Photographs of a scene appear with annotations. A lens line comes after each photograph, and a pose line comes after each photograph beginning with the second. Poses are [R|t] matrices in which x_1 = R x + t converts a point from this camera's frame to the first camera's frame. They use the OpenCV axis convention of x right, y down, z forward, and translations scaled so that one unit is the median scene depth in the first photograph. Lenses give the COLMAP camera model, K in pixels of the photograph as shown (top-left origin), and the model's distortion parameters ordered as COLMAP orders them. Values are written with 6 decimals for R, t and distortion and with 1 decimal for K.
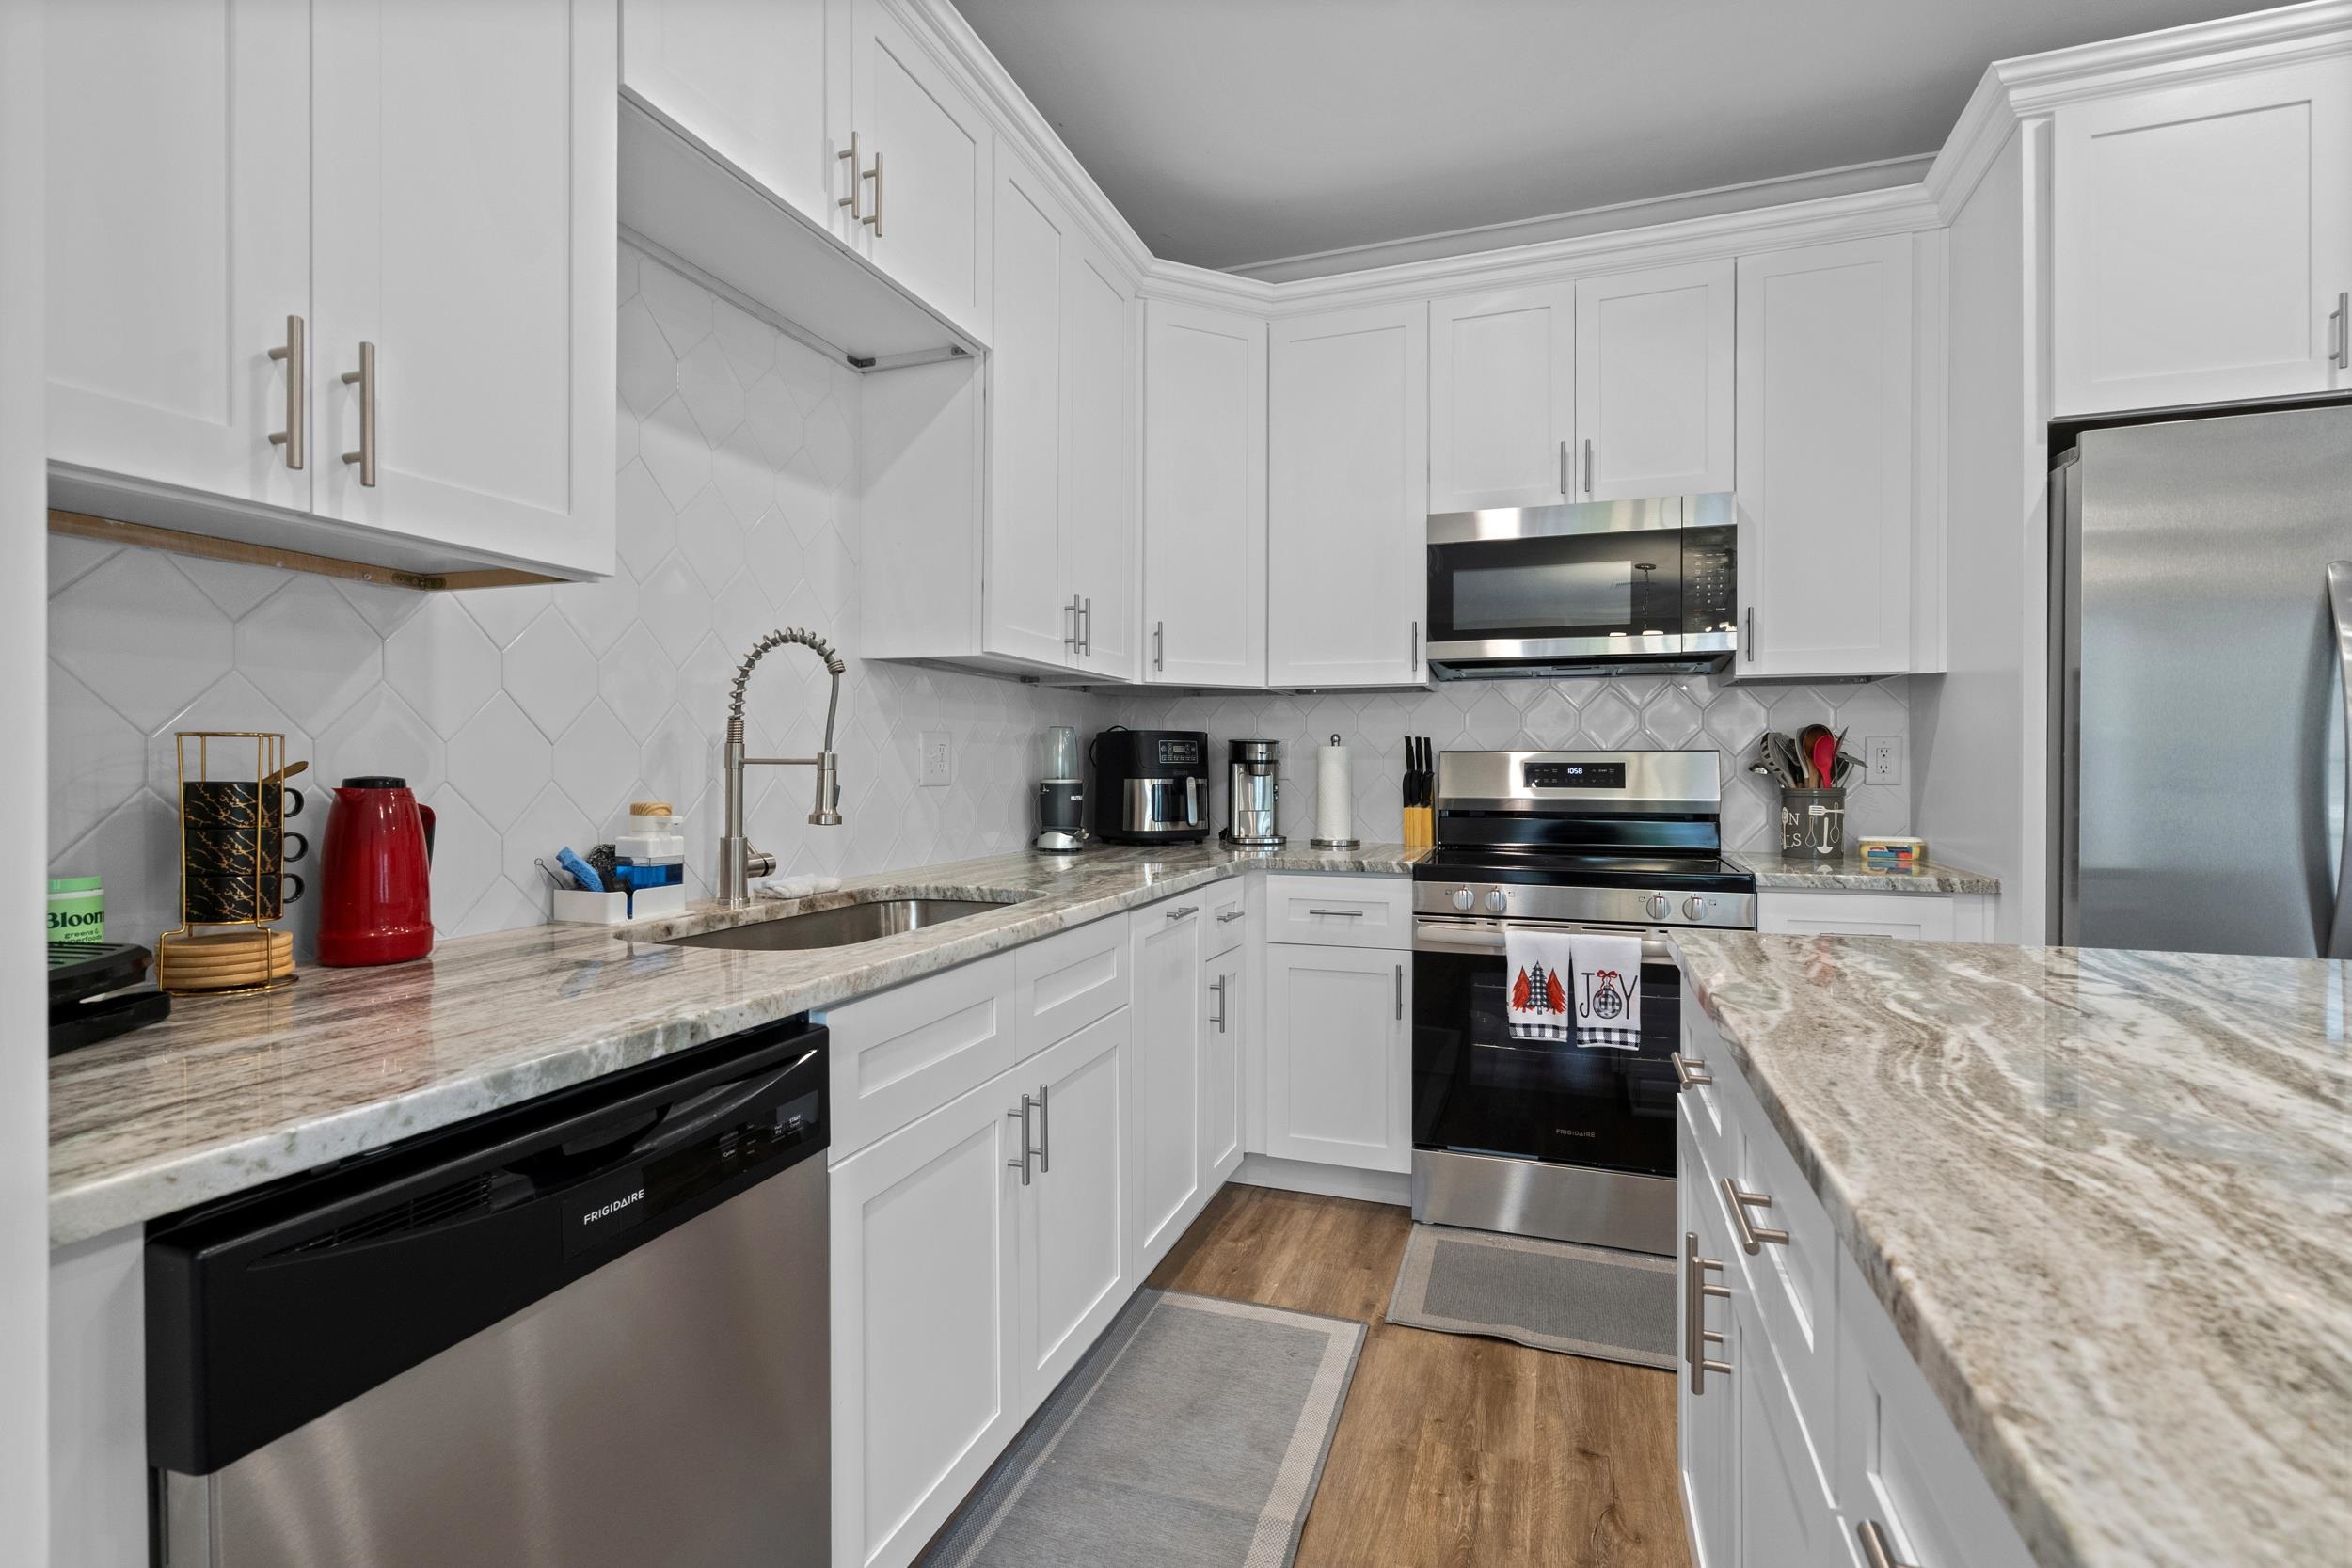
lens RADIAL K [[1081.1, 0, 1167.2], [0, 1081.1, 777.1], [0, 0, 1]] dist [-0.003594, 0.000092]
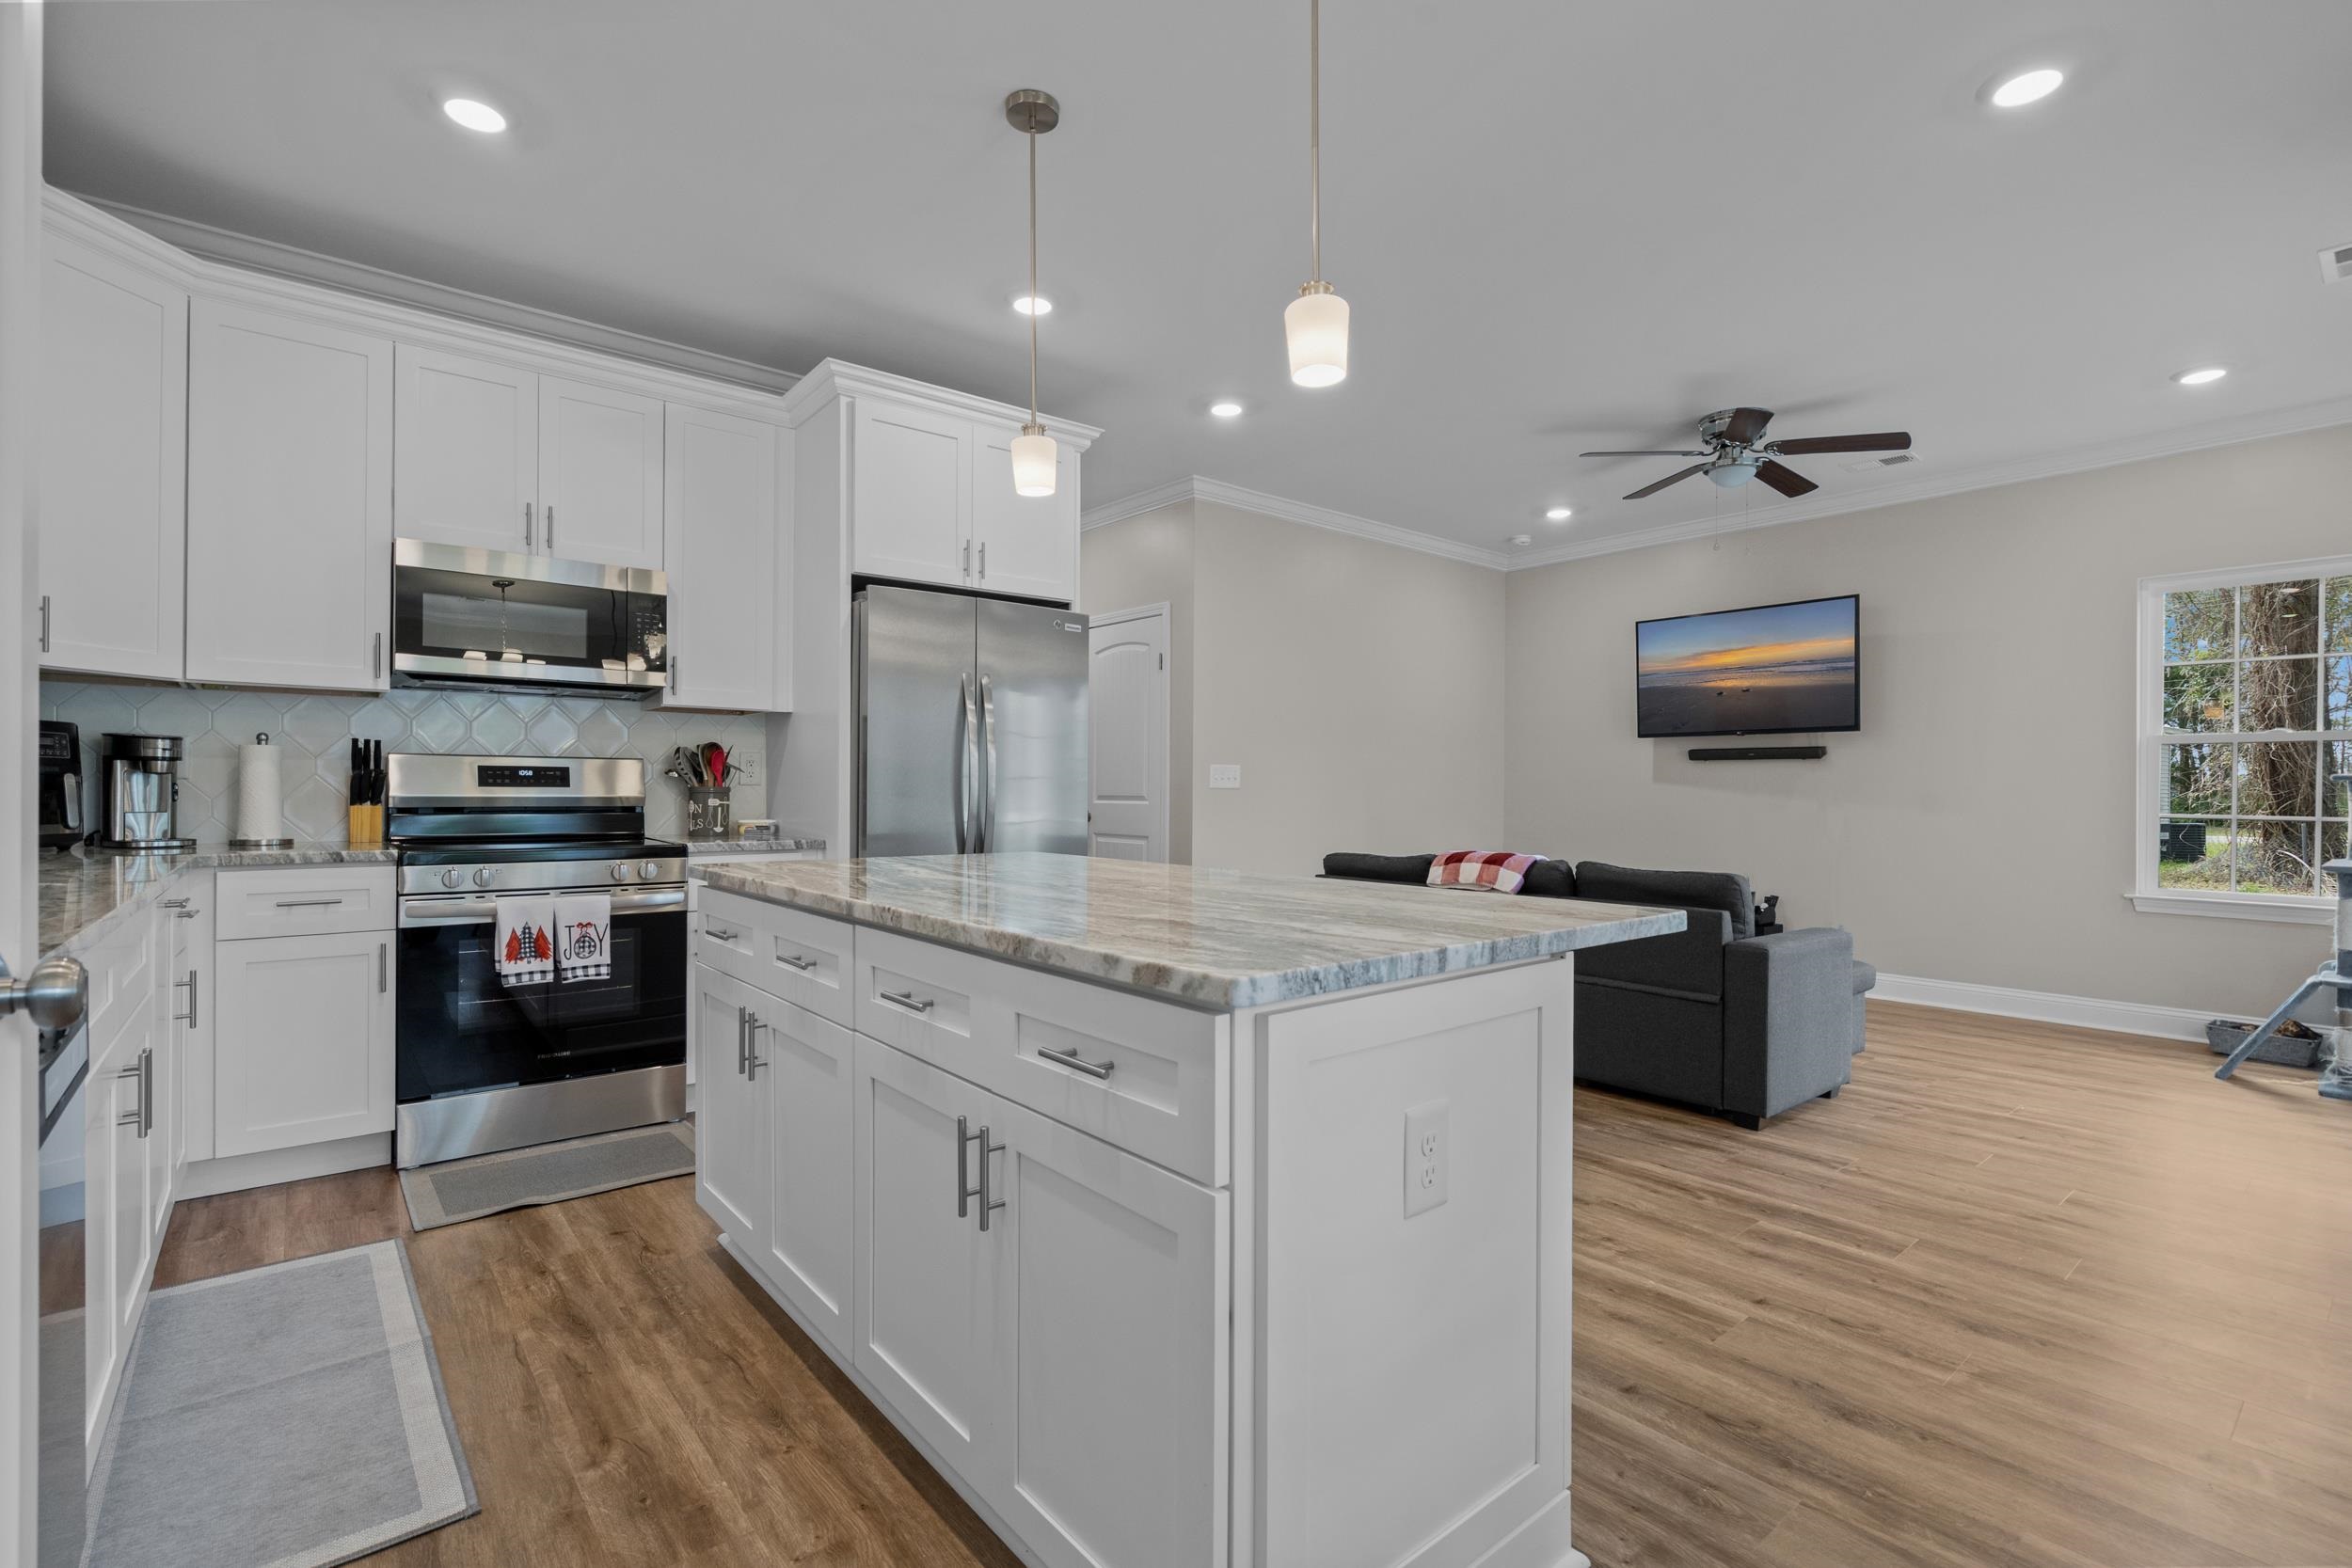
lens RADIAL K [[1073.3, 0, 1186.2], [0, 1073.3, 789.4], [0, 0, 1]] dist [0.002275, 0.000655]
pose [[0.505675, 0.002471, 0.862720, -0.324491], [0.001700, 0.999991, -0.003861, 0.021383], [-0.862722, 0.003418, 0.505667, -0.272823]]
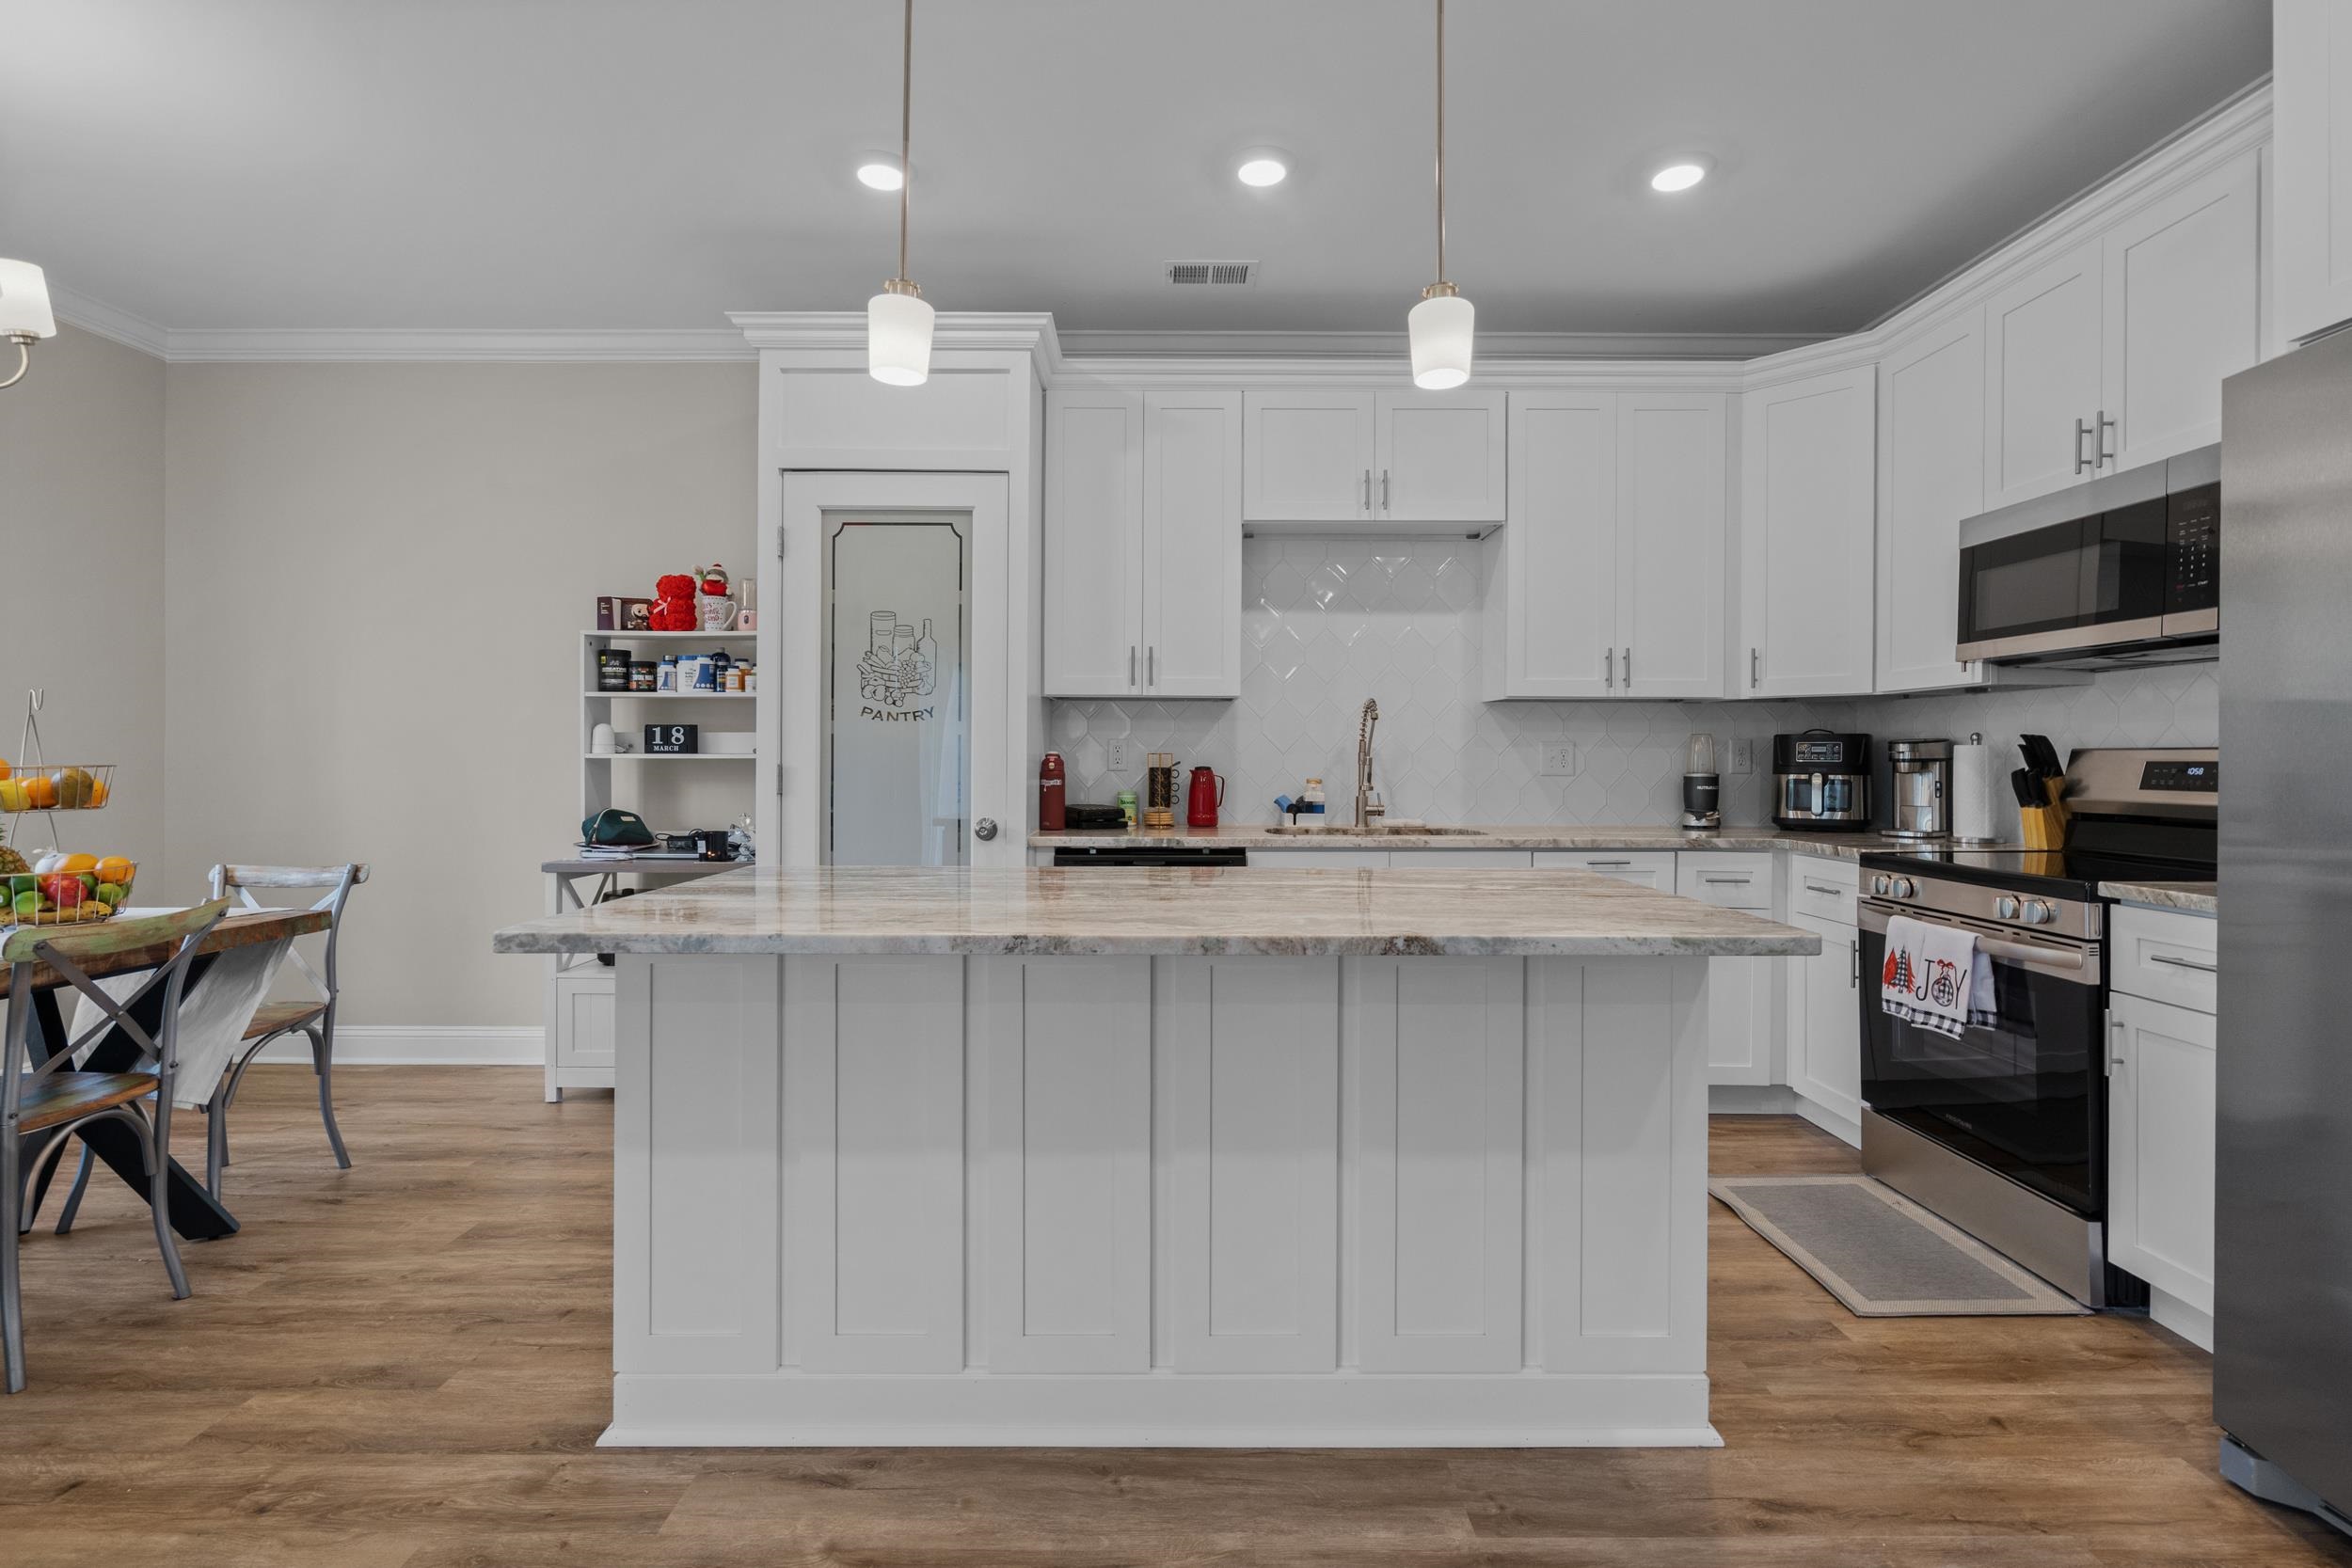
lens RADIAL K [[1110.7, 0, 1176.4], [0, 1110.7, 750.7], [0, 0, 1]] dist [-0.000718, 0.000659]
pose [[0.344700, -0.006896, -0.938688, 1.069149], [-0.010104, 0.999888, -0.011056, -0.004751], [0.938659, 0.013296, 0.344591, -0.068509]]
